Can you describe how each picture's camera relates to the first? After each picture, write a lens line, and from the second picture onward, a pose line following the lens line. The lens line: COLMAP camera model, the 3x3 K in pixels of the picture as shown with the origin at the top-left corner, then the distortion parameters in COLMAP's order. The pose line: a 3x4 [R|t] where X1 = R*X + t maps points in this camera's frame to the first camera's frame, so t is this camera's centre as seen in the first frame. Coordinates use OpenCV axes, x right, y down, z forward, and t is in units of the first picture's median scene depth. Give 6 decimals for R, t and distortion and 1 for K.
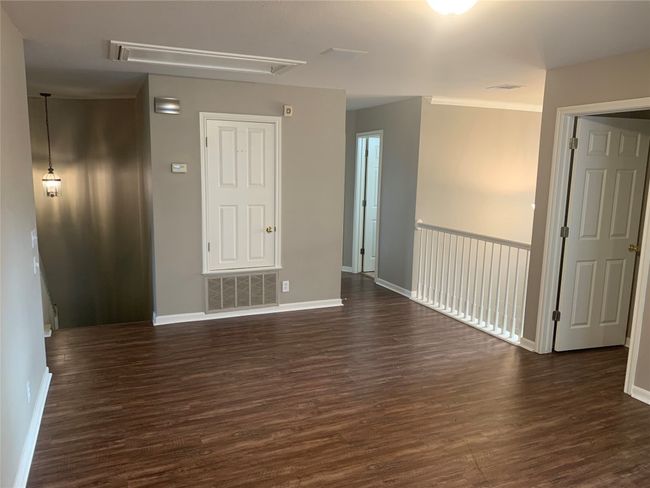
lens RADIAL K [[494.0, 0, 322.5], [0, 494.0, 245.6], [0, 0, 1]] dist [-0.006006, -0.005733]
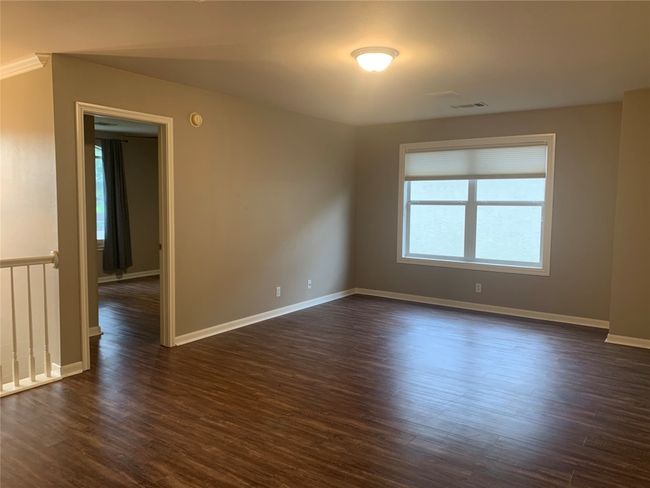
lens RADIAL K [[494.0, 0, 323.2], [0, 494.0, 242.9], [0, 0, 1]] dist [-0.006006, -0.005733]
pose [[-0.512165, -0.097882, 0.853291, -0.666091], [0.125767, 0.974229, 0.187243, -0.155339], [-0.849629, 0.203215, -0.486656, 1.286420]]
